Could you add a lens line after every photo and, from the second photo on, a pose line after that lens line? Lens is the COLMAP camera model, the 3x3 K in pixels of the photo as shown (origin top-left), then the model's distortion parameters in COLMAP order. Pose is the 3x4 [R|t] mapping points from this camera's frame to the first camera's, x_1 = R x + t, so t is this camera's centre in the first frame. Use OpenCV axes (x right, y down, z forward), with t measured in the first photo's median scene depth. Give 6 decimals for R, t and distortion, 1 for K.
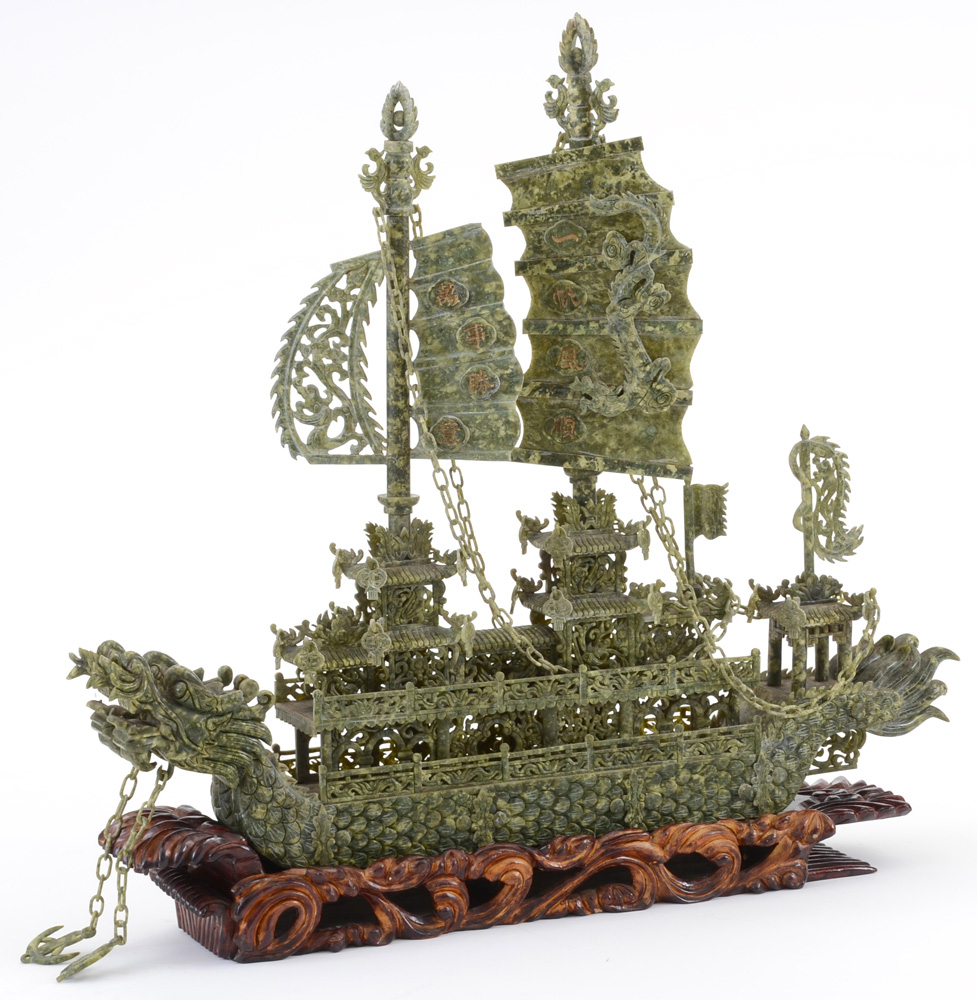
lens RADIAL K [[4175.8, 0, 551.1], [0, 4175.8, 528.9], [0, 0, 1]] dist [0.618231, 0.000000]
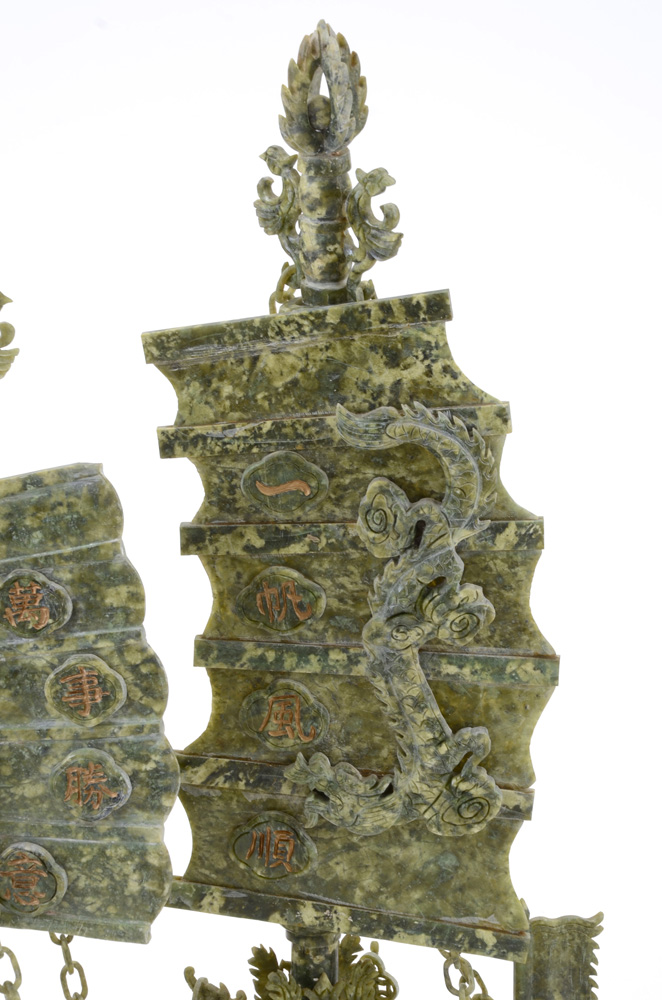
lens RADIAL K [[2922.1, 0, 336.6], [0, 2922.1, 521.2], [0, 0, 1]] dist [0.756512, 0.000000]
pose [[0.997010, 0.050593, -0.058403, 0.029646], [-0.042458, 0.990209, 0.132979, -0.111154], [0.064559, -0.130102, 0.989397, 0.663208]]
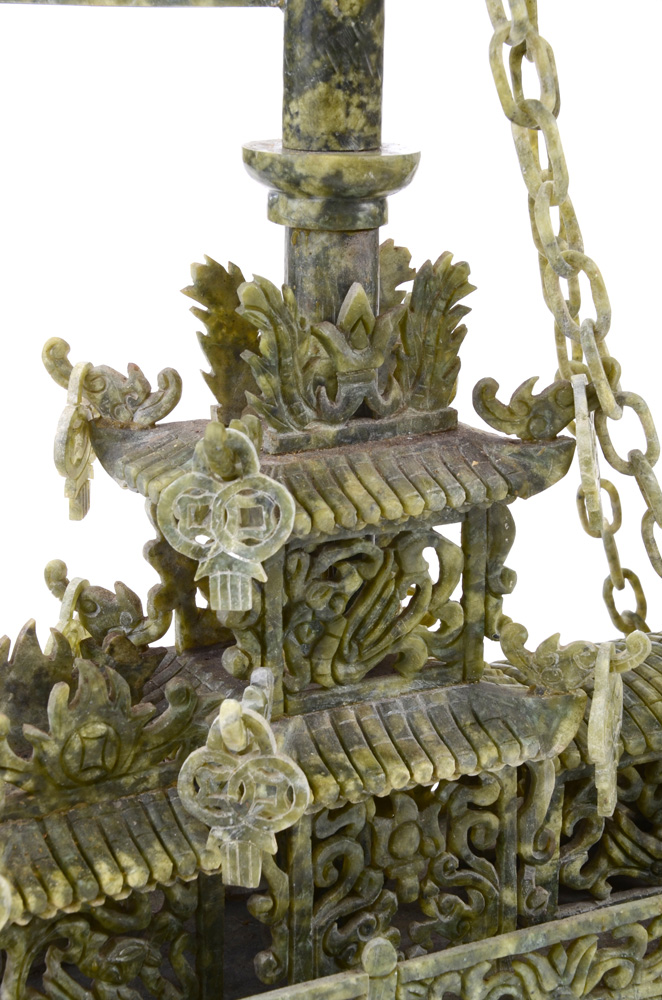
lens RADIAL K [[2073.1, 0, 331.2], [0, 2073.1, 525.2], [0, 0, 1]] dist [0.318249, 0.000000]
pose [[0.998353, 0.005479, 0.057114, -0.043252], [-0.013582, 0.989706, 0.142467, -0.003667], [-0.055745, -0.143008, 0.988150, 0.881046]]
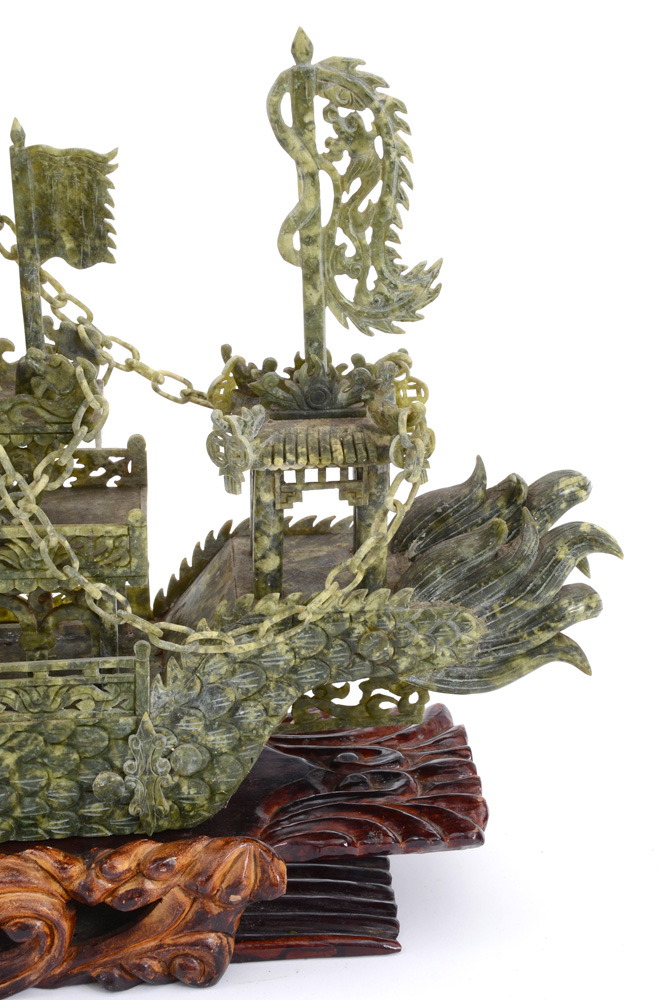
lens RADIAL K [[1962.3, 0, 331.7], [0, 1962.3, 506.8], [0, 0, 1]] dist [0.289349, 0.000000]
pose [[0.935219, 0.137733, -0.326182, 0.147432], [-0.065665, 0.972726, 0.222469, -0.023845], [0.347928, -0.186639, 0.918756, 0.829248]]
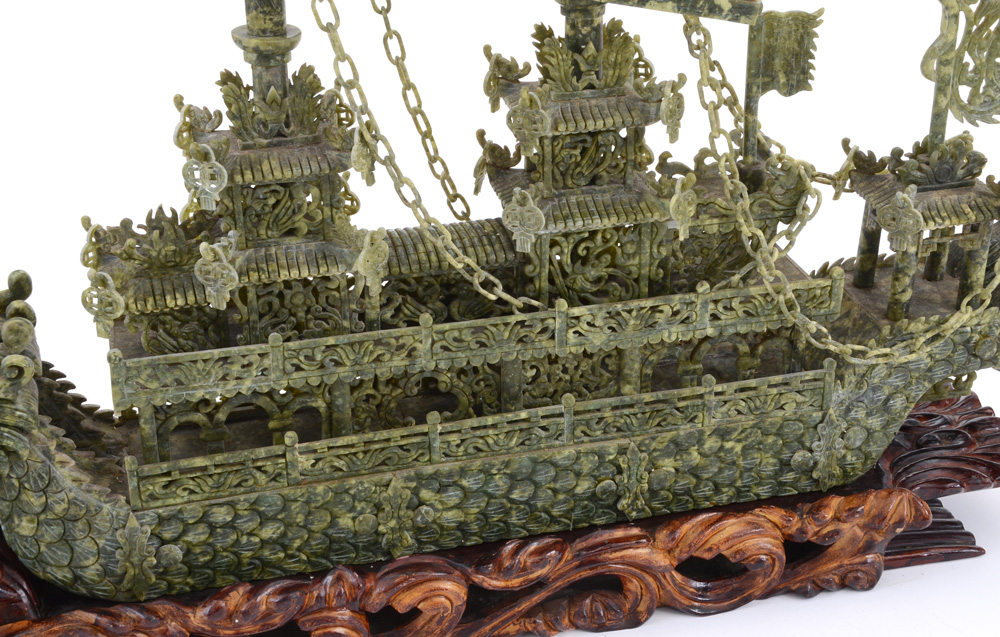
lens RADIAL K [[1570.7, 0, 492.7], [0, 1570.7, 313.6], [0, 0, 1]] dist [0.220827, 0.000000]
pose [[0.982420, 0.088746, -0.164240, 0.038318], [-0.034797, 0.951411, 0.305951, -0.041242], [0.183411, -0.294857, 0.937774, 0.776187]]
